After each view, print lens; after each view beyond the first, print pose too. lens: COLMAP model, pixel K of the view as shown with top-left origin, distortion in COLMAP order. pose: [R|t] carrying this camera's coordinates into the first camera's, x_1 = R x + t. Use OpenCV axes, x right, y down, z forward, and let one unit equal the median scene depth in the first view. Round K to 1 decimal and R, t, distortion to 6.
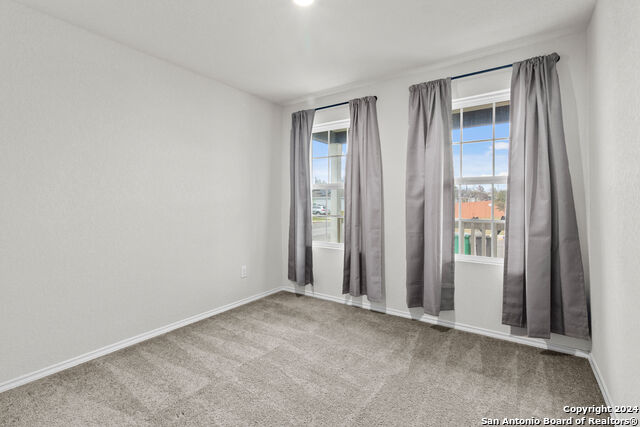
lens RADIAL K [[327.4, 0, 319.6], [0, 327.4, 196.8], [0, 0, 1]] dist [0.002169, 0.000649]
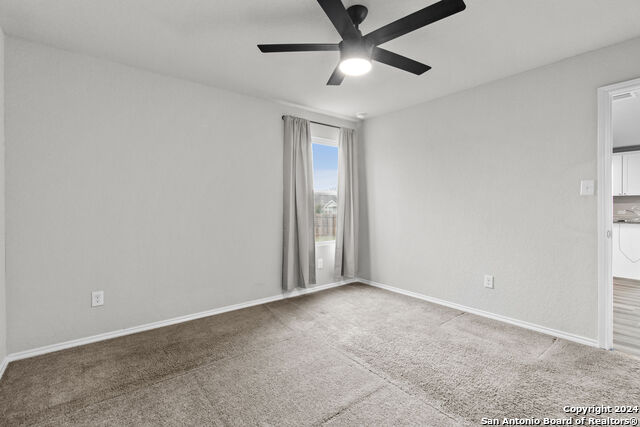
lens RADIAL K [[290.4, 0, 317.5], [0, 290.4, 206.2], [0, 0, 1]] dist [0.003323, 0.000348]
pose [[0.243757, -0.000580, 0.969836, -1.145962], [-0.003954, 0.999991, 0.001592, 0.015677], [-0.969828, -0.004223, 0.243752, 0.896829]]
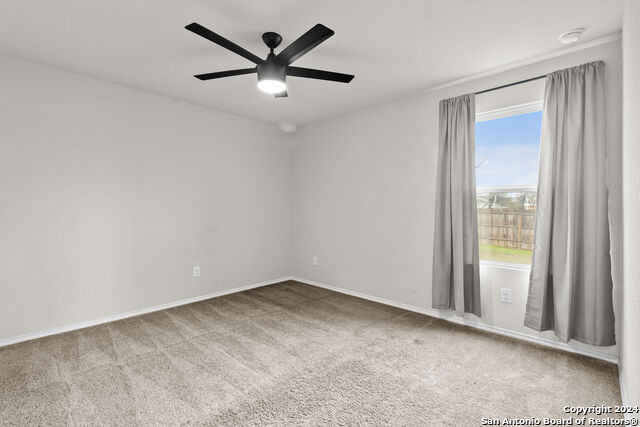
lens RADIAL K [[290.4, 0, 317.5], [0, 290.4, 206.2], [0, 0, 1]] dist [0.003323, 0.000348]
pose [[0.995360, 0.001516, -0.096209, -0.021740], [-0.001131, 0.999991, 0.004056, 0.000318], [0.096214, -0.003928, 0.995353, 0.016510]]
